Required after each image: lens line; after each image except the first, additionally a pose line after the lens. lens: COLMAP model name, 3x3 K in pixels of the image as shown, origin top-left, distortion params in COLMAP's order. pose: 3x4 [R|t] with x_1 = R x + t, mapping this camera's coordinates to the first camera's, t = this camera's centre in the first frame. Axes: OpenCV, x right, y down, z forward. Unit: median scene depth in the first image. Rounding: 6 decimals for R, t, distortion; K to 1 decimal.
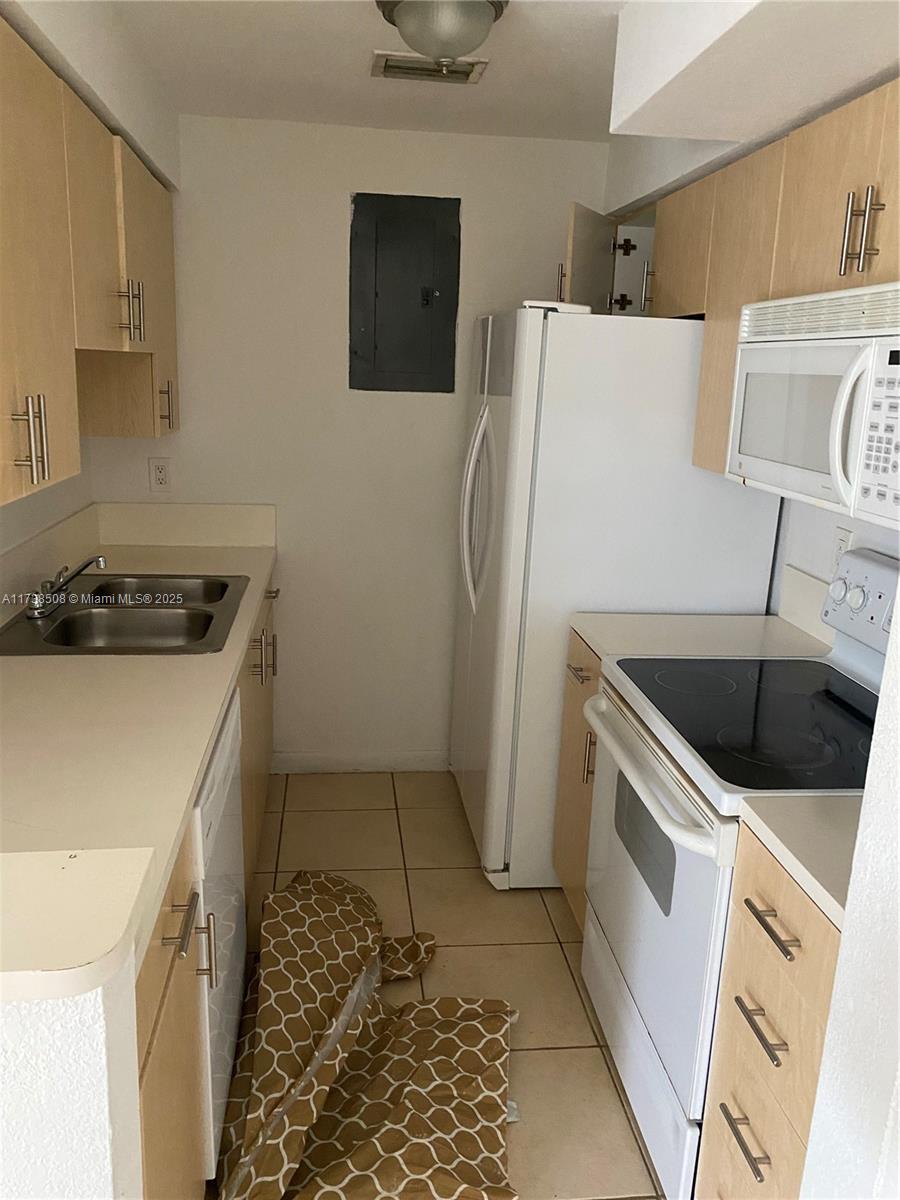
lens RADIAL K [[912.7, 0, 448.2], [0, 912.7, 590.6], [0, 0, 1]] dist [-0.003725, -0.000092]
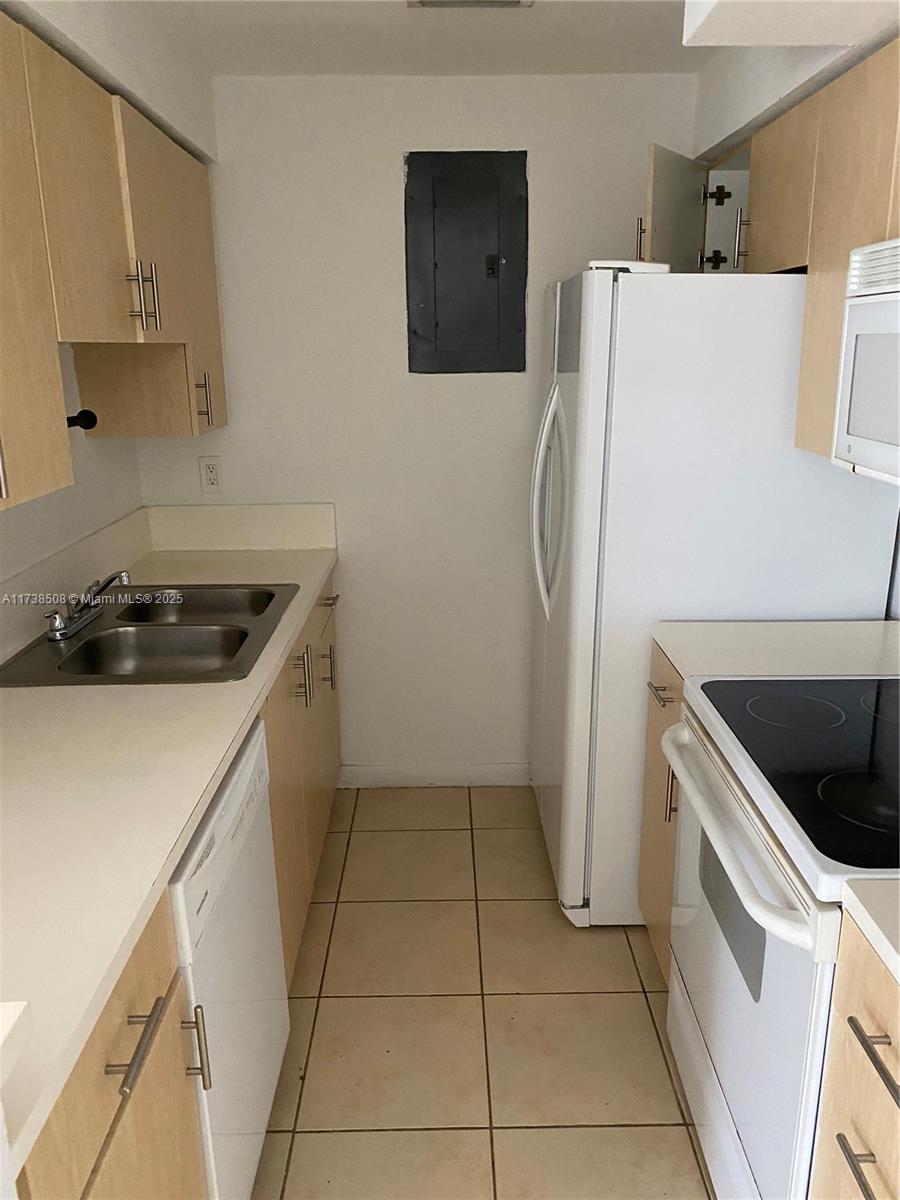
lens RADIAL K [[912.7, 0, 468.3], [0, 912.7, 609.9], [0, 0, 1]] dist [-0.003725, -0.000092]
pose [[0.994654, -0.015820, -0.102040, 0.051066], [0.020022, 0.998988, 0.040282, -0.027241], [0.101300, -0.042110, 0.993964, 0.121604]]
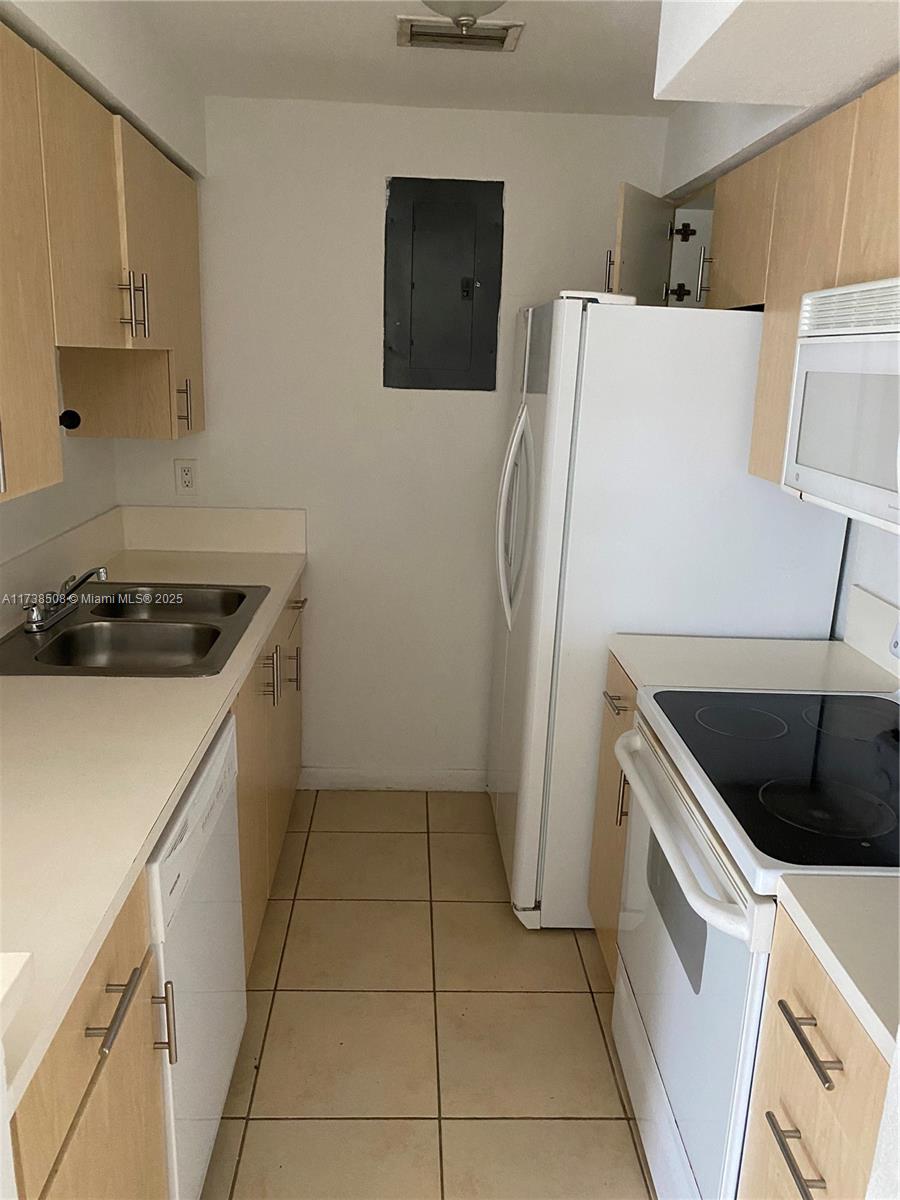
lens RADIAL K [[912.7, 0, 455.7], [0, 912.7, 597.1], [0, 0, 1]] dist [-0.003725, -0.000092]
pose [[0.997341, 0.016557, -0.070969, 0.047401], [-0.015659, 0.999791, 0.013180, -0.023654], [0.071172, -0.012034, 0.997391, 0.084013]]
